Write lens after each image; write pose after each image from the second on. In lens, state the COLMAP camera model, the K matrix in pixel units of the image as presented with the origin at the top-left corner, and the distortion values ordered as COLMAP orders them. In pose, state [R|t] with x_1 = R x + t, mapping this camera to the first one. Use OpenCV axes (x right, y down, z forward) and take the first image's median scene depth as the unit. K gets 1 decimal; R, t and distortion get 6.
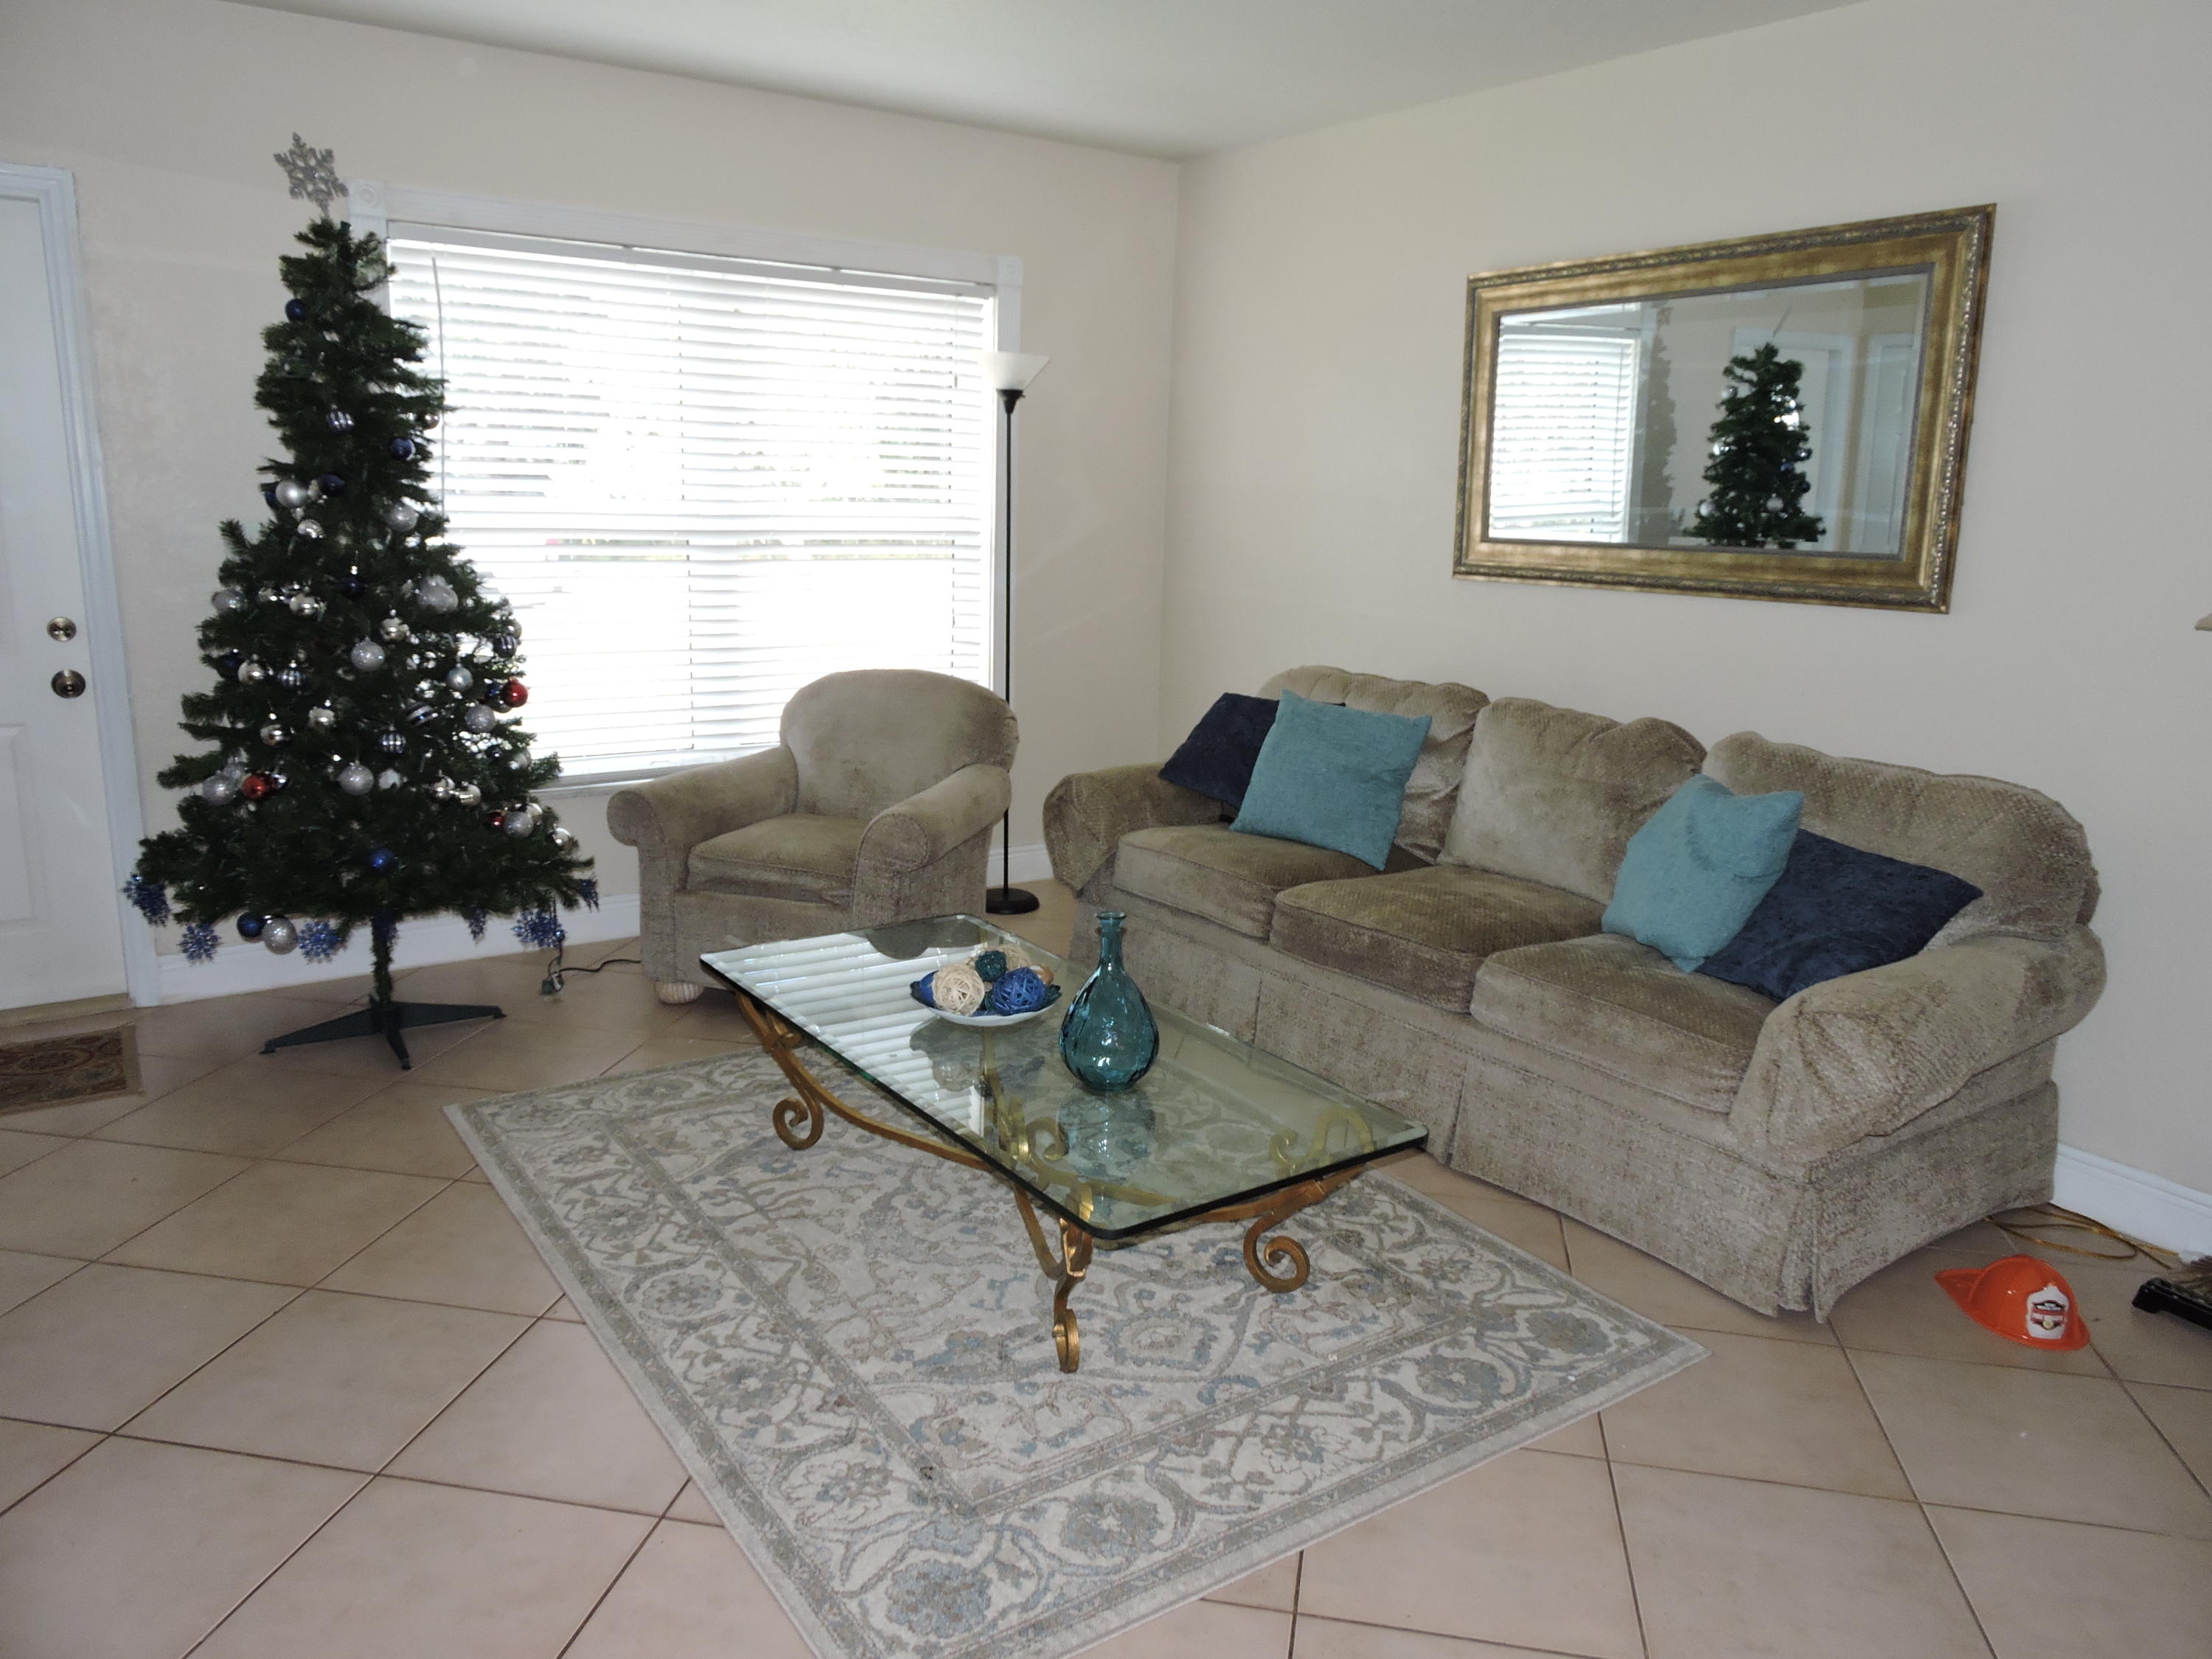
lens RADIAL K [[1596.2, 0, 1116.5], [0, 1596.2, 813.4], [0, 0, 1]] dist [-0.004679, -0.000516]
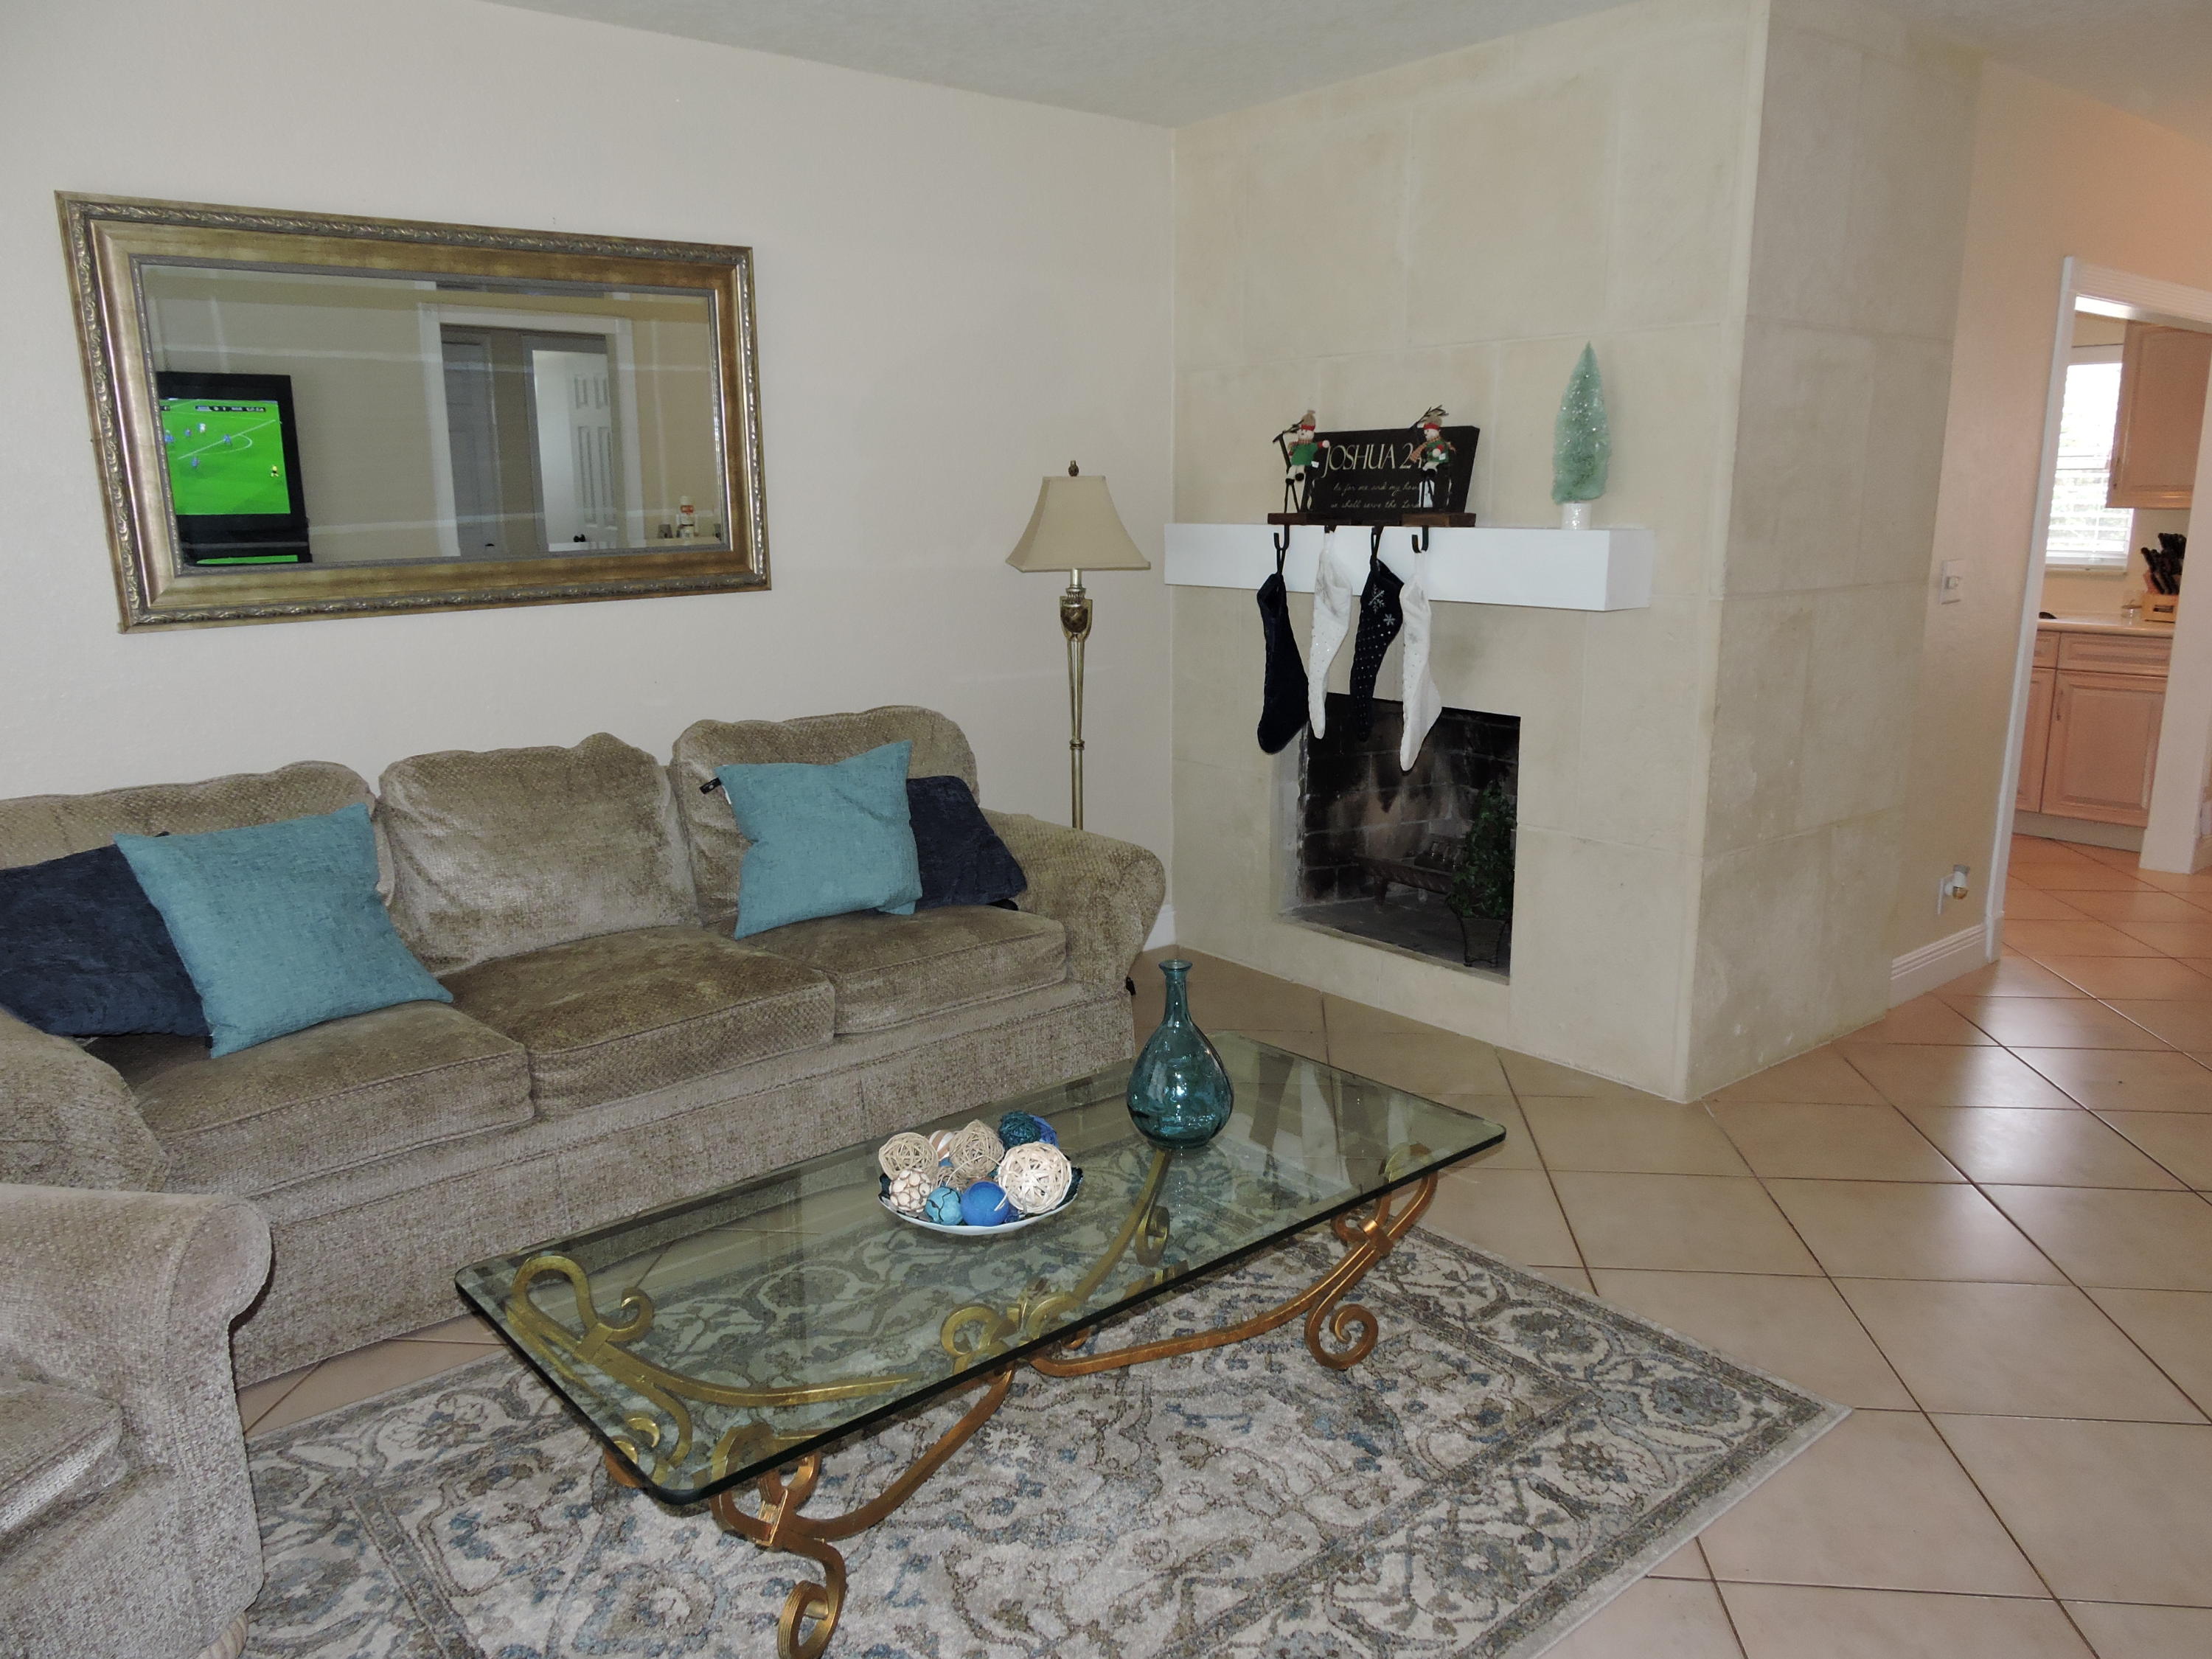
lens RADIAL K [[1596.2, 0, 1114.7], [0, 1596.2, 835.7], [0, 0, 1]] dist [-0.004679, -0.000516]
pose [[-0.098727, -0.230083, 0.968150, -0.760832], [0.215039, 0.944983, 0.246506, -0.207185], [-0.971602, 0.232527, -0.043819, 0.916142]]
